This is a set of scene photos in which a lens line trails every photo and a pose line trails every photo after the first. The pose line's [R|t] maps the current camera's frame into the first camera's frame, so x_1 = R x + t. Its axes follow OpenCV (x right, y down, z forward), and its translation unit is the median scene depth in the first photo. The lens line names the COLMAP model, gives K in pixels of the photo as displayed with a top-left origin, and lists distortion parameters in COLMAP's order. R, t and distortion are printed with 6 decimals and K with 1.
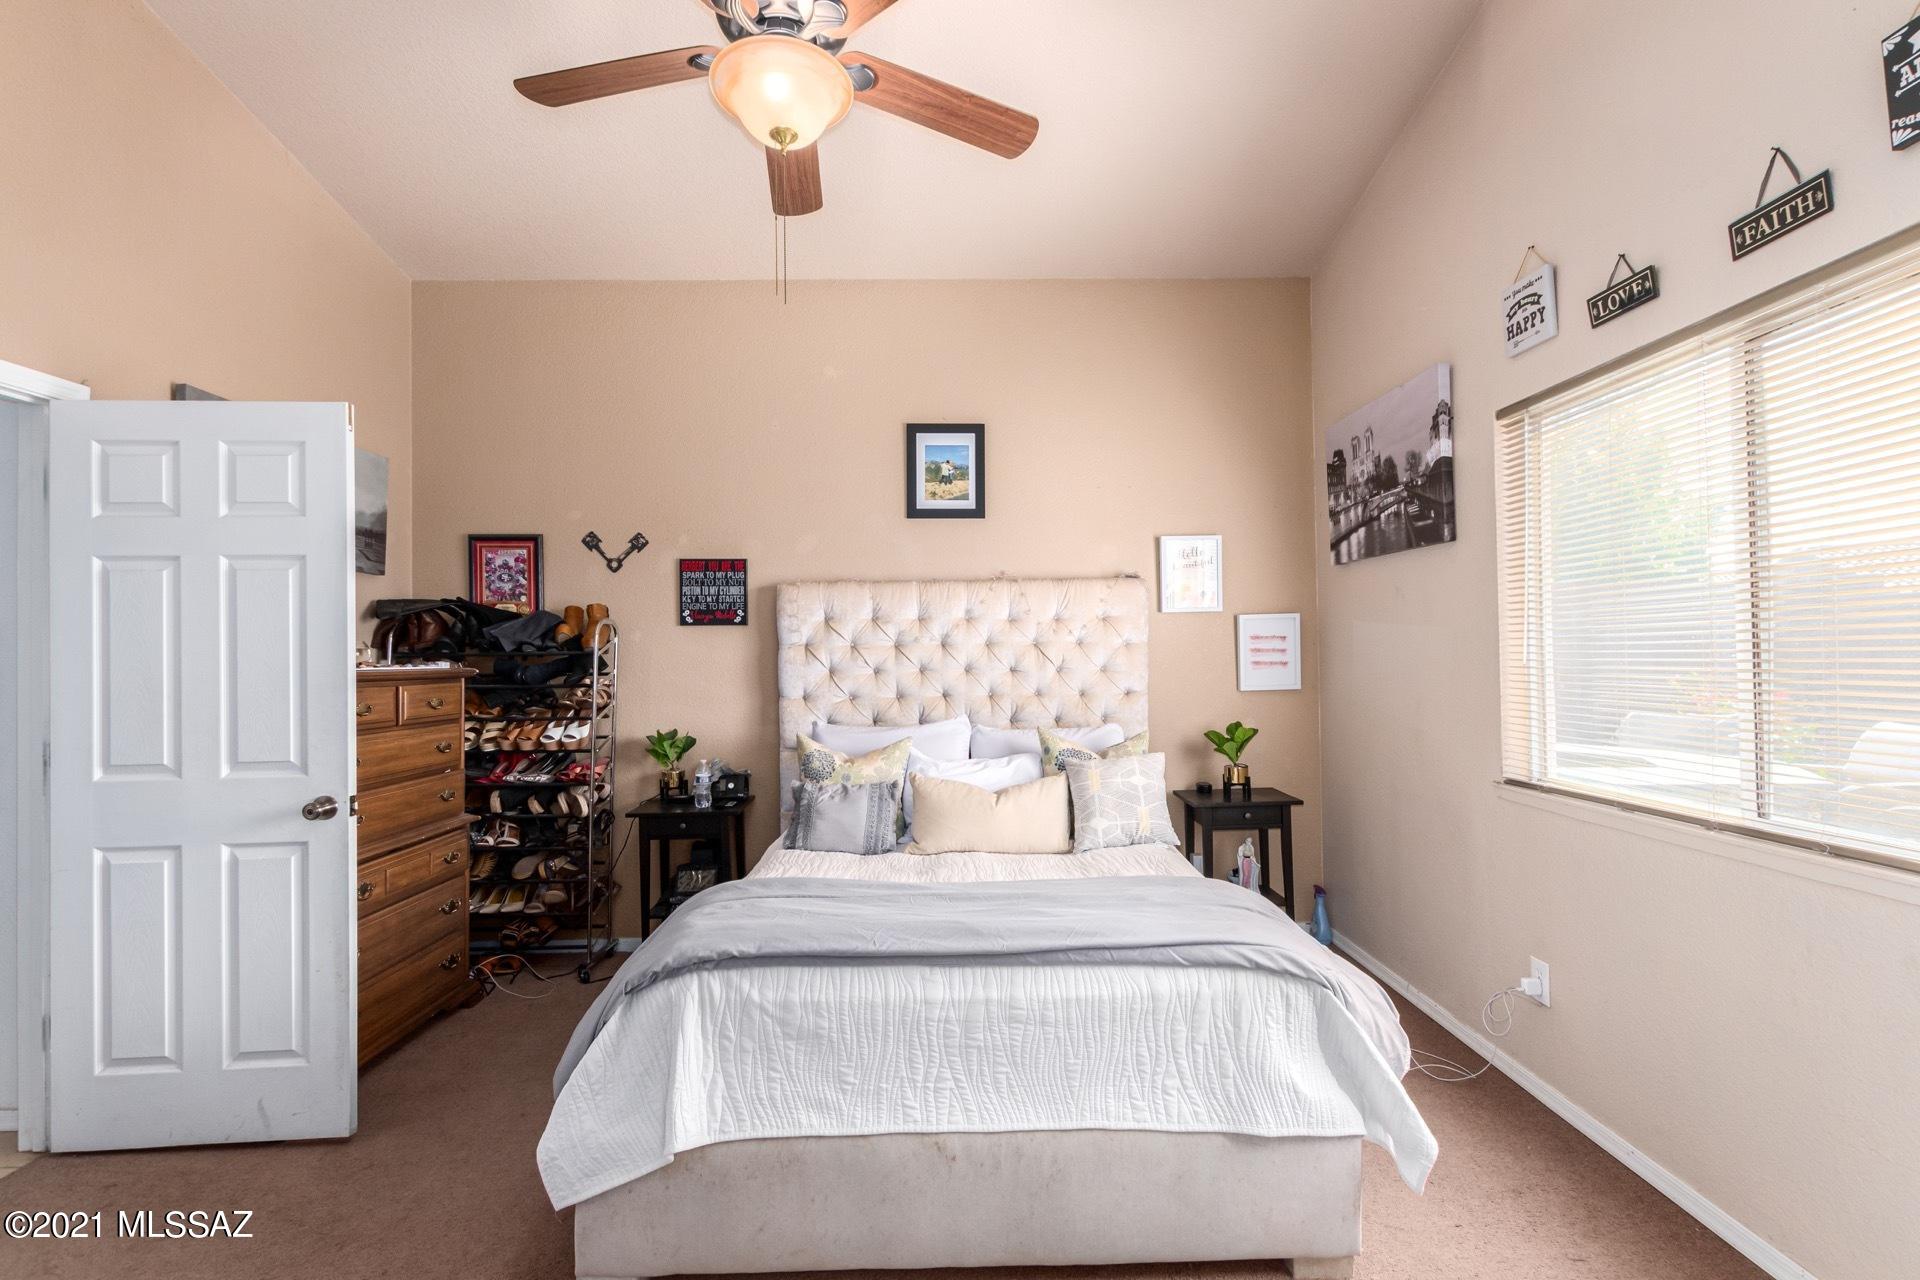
lens RADIAL K [[883.0, 0, 969.0], [0, 883.0, 645.0], [0, 0, 1]] dist [0.011409, -0.000870]
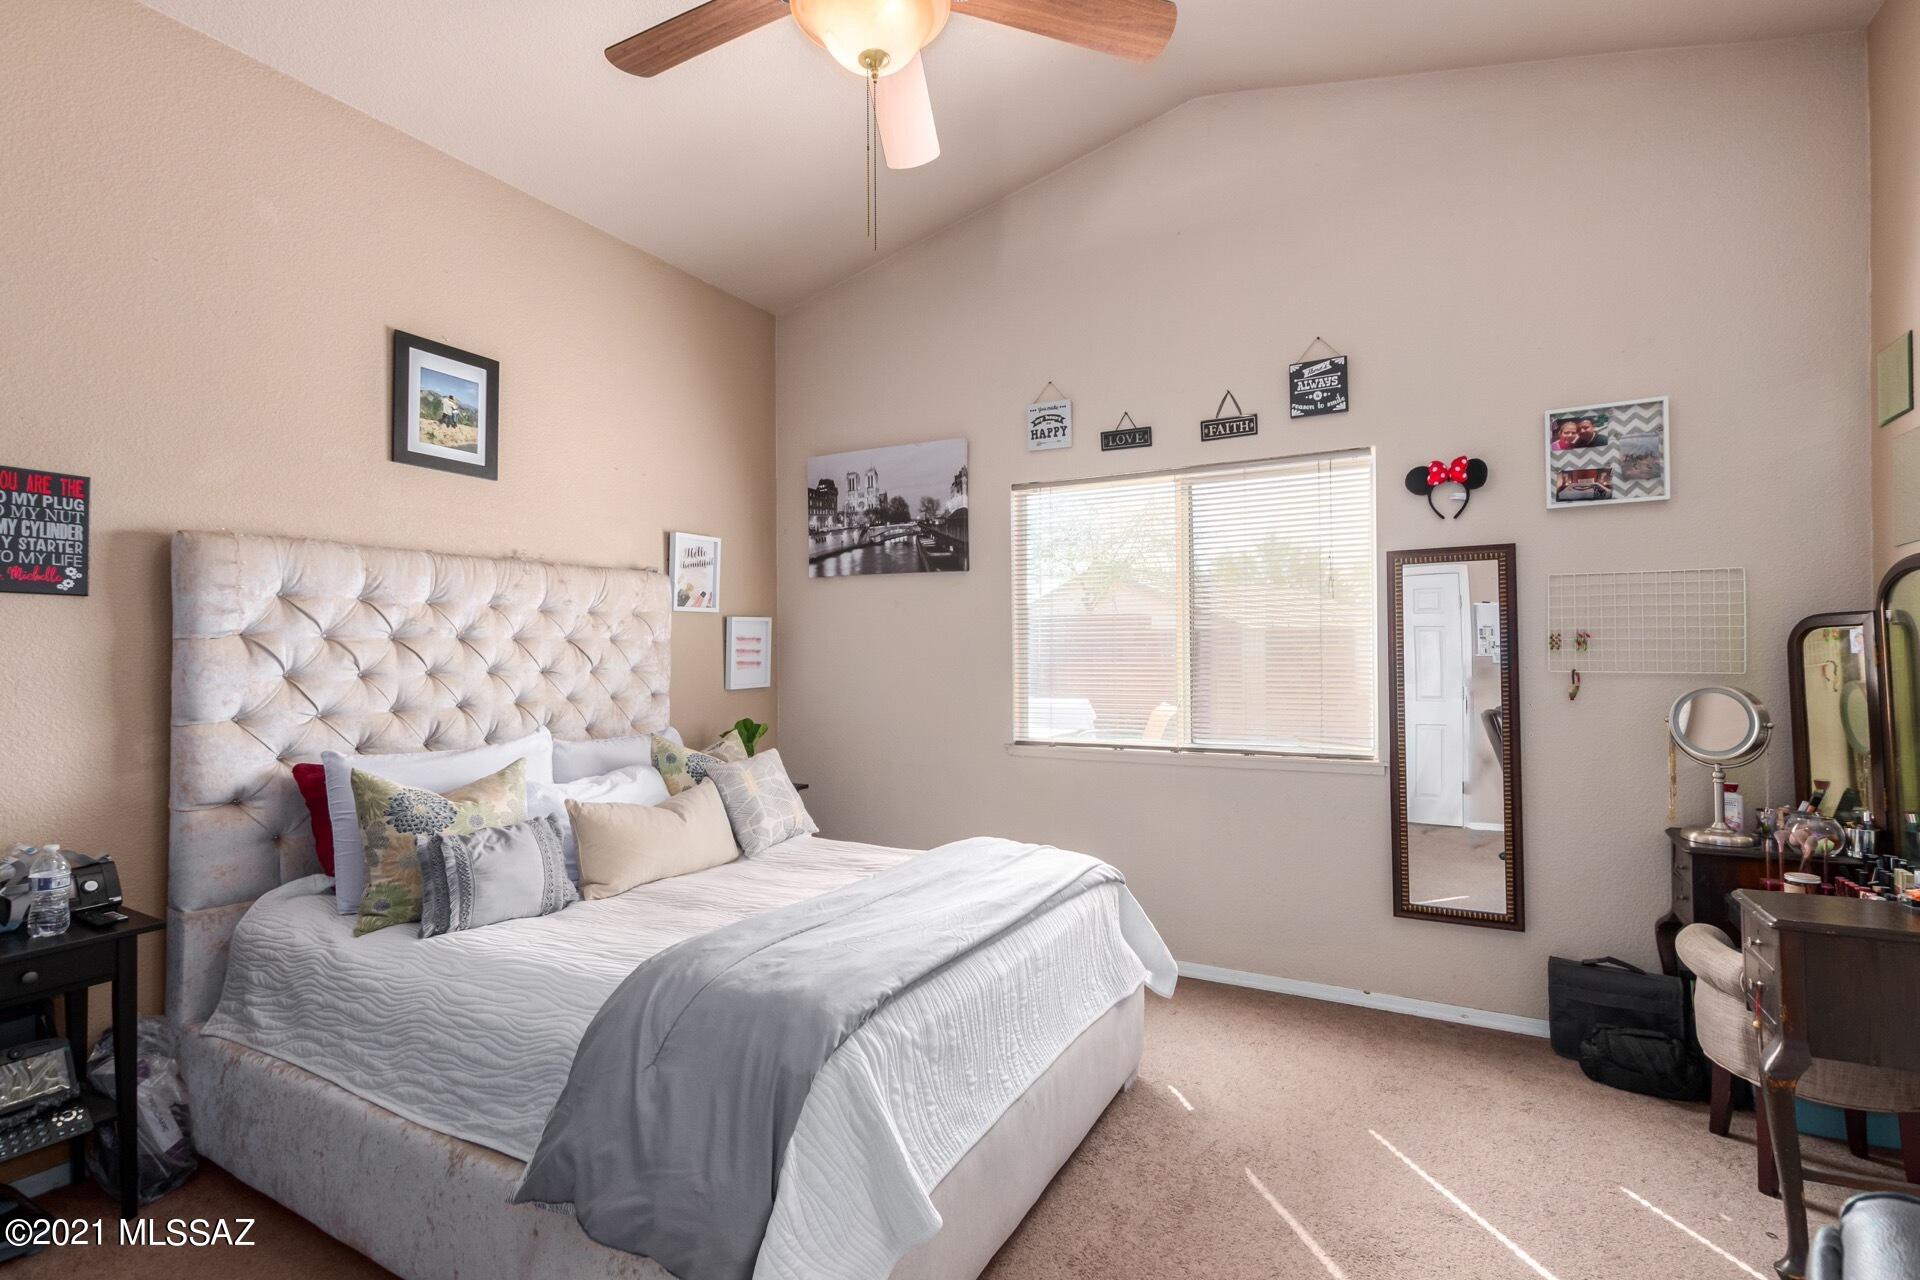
lens RADIAL K [[896.7, 0, 960.0], [0, 896.7, 640.0], [0, 0, 1]] dist [0.012128, -0.000157]
pose [[0.498214, 0.021048, 0.866799, -0.527645], [-0.010024, 0.999778, -0.018516, 0.011282], [-0.866996, 0.000536, 0.498314, 0.267331]]
